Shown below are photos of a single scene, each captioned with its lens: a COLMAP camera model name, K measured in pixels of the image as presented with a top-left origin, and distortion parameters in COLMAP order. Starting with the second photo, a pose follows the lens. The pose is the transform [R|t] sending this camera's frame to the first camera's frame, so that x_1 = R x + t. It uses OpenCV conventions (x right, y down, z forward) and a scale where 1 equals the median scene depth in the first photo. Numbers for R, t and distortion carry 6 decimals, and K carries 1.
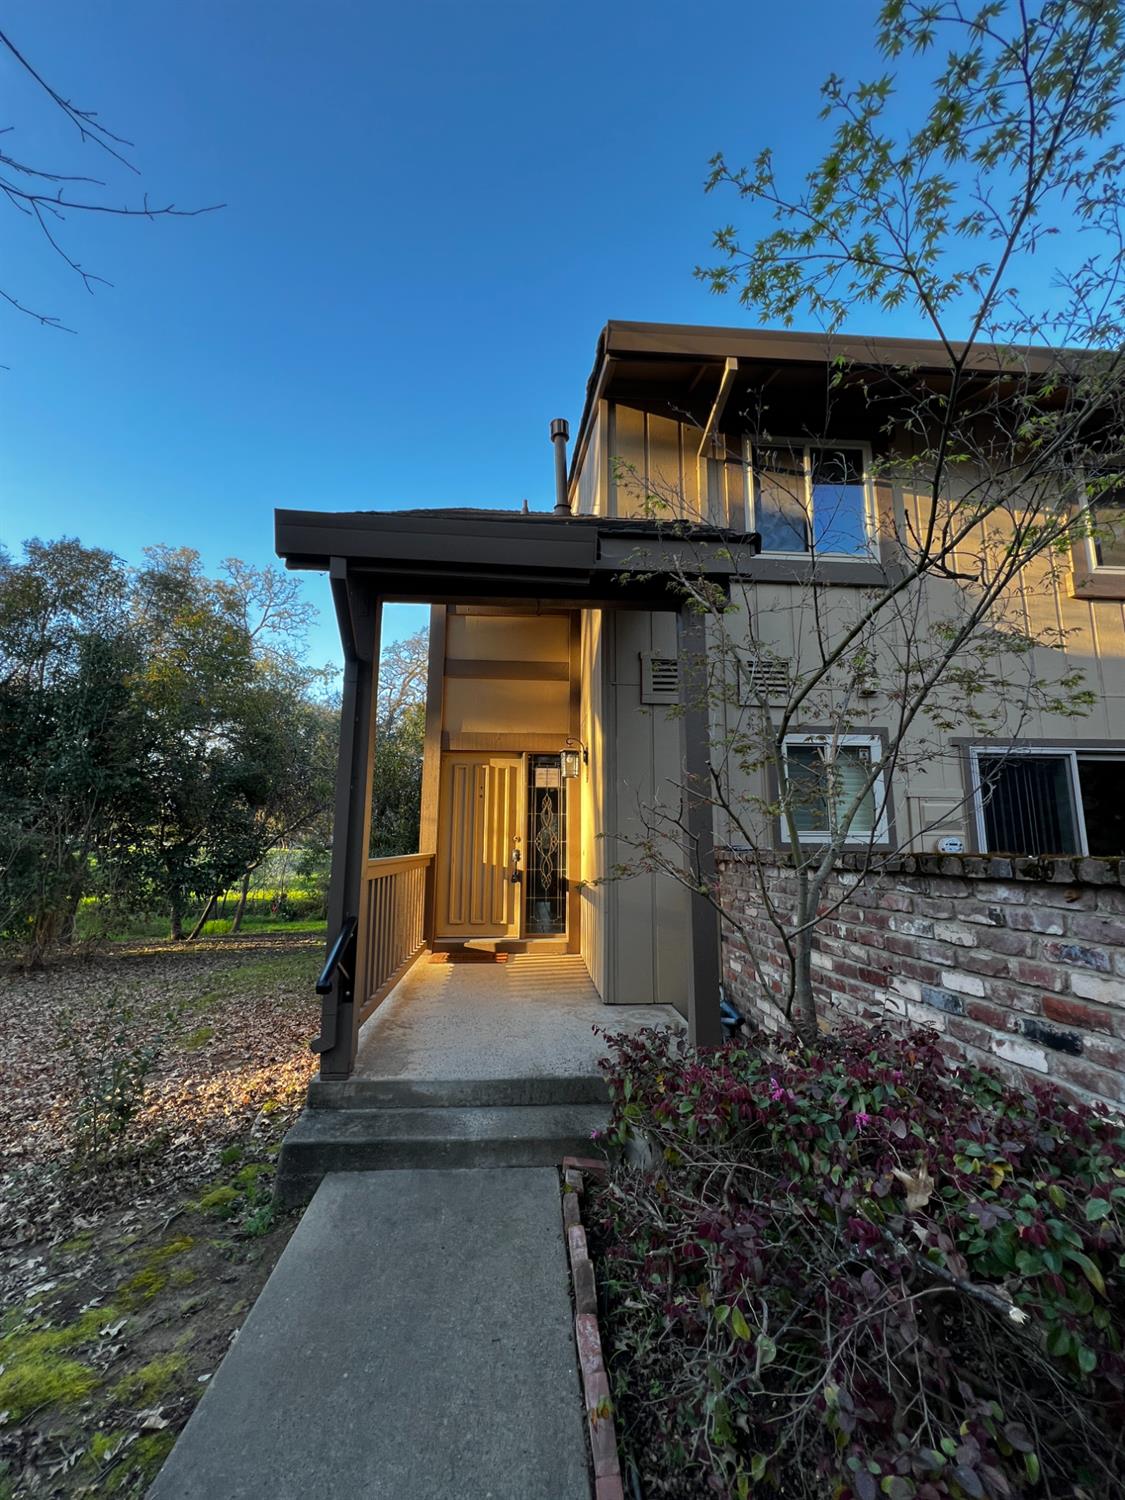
lens RADIAL K [[602.8, 0, 557.9], [0, 602.8, 751.7], [0, 0, 1]] dist [-0.001513, -0.000228]
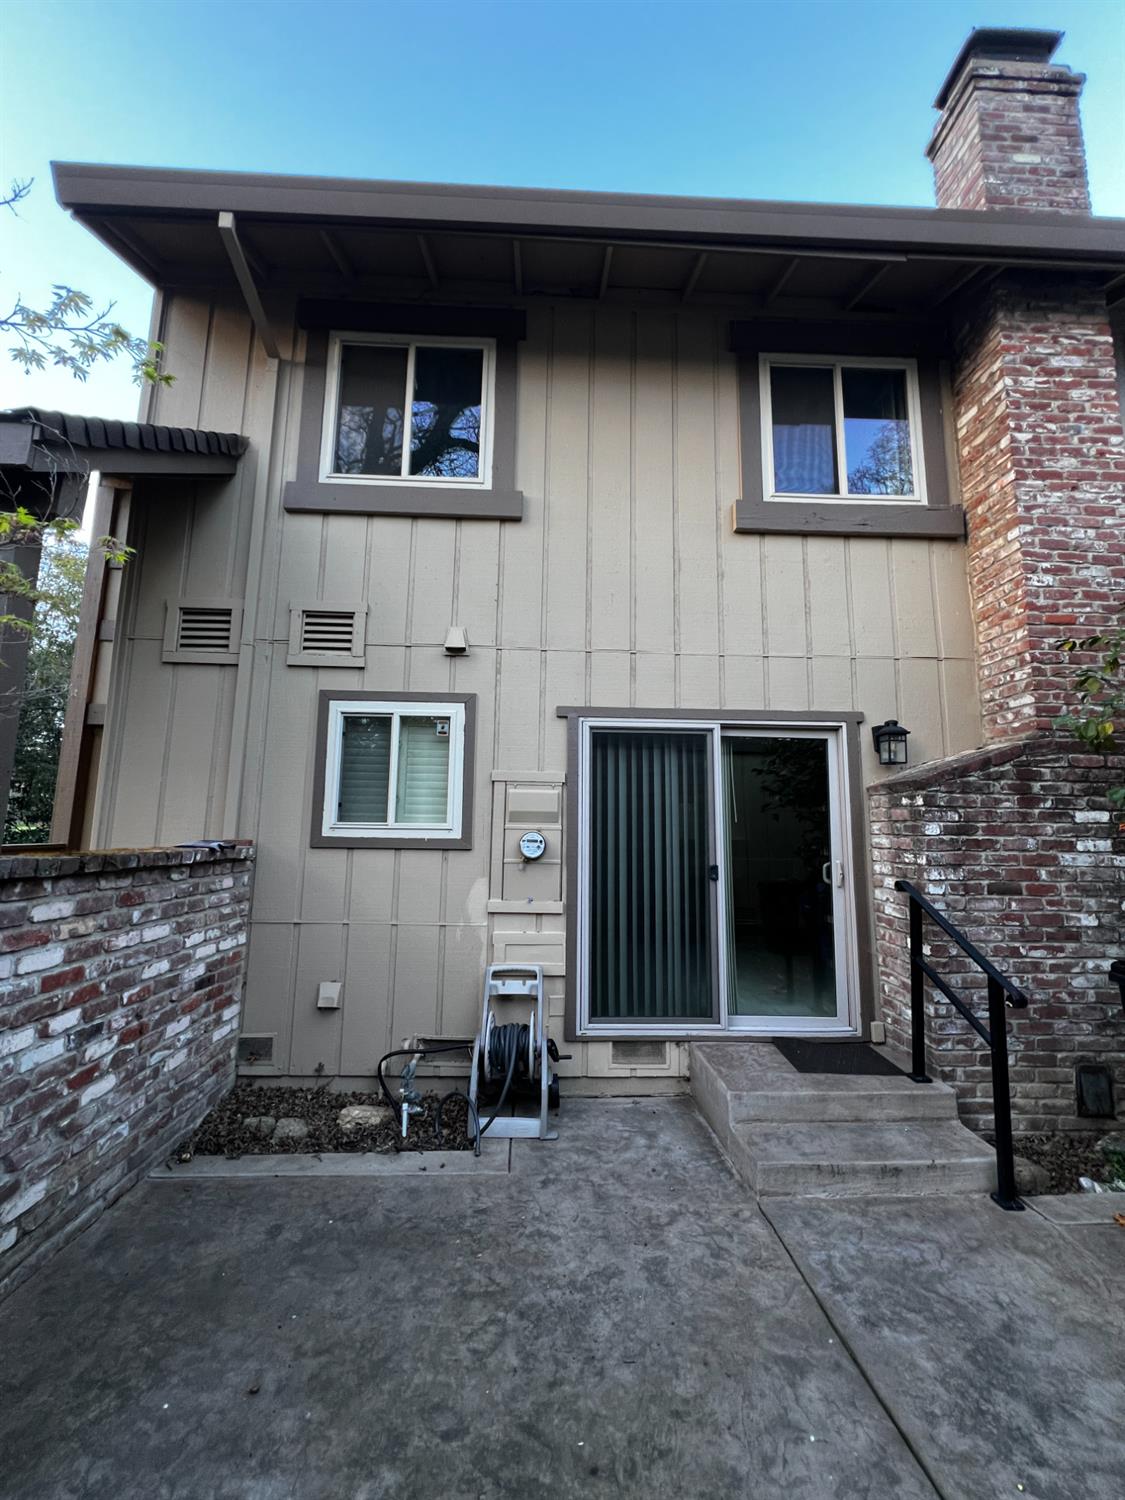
lens RADIAL K [[601.2, 0, 564.9], [0, 601.2, 751.4], [0, 0, 1]] dist [-0.000633, -0.000046]
pose [[0.999690, 0.005073, -0.024374, 1.168673], [-0.004555, 0.999764, 0.021231, 0.031602], [0.024476, -0.021113, 0.999477, 0.354659]]
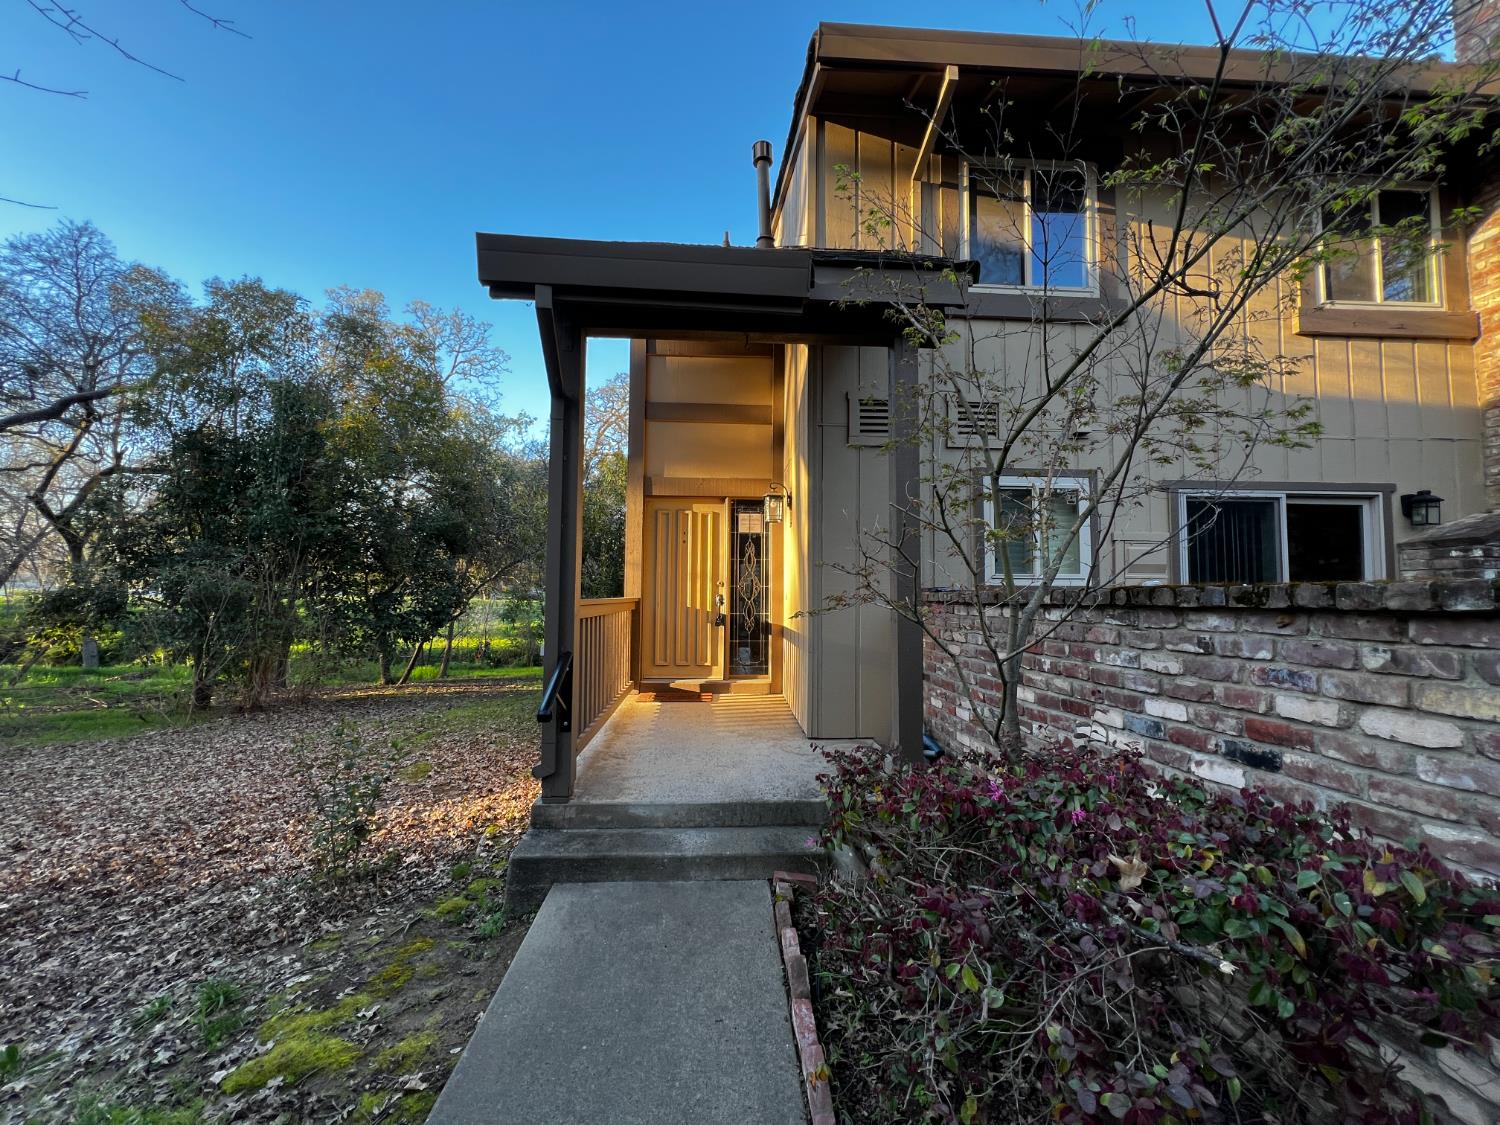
lens RADIAL K [[602.8, 0, 751.1], [0, 602.8, 565.0], [0, 0, 1]] dist [-0.001513, -0.000228]
pose [[0.999975, 0.000759, -0.007075, -0.021402], [-0.000023, 0.994636, 0.103441, 0.021120], [0.007116, -0.103439, 0.994610, -0.004469]]
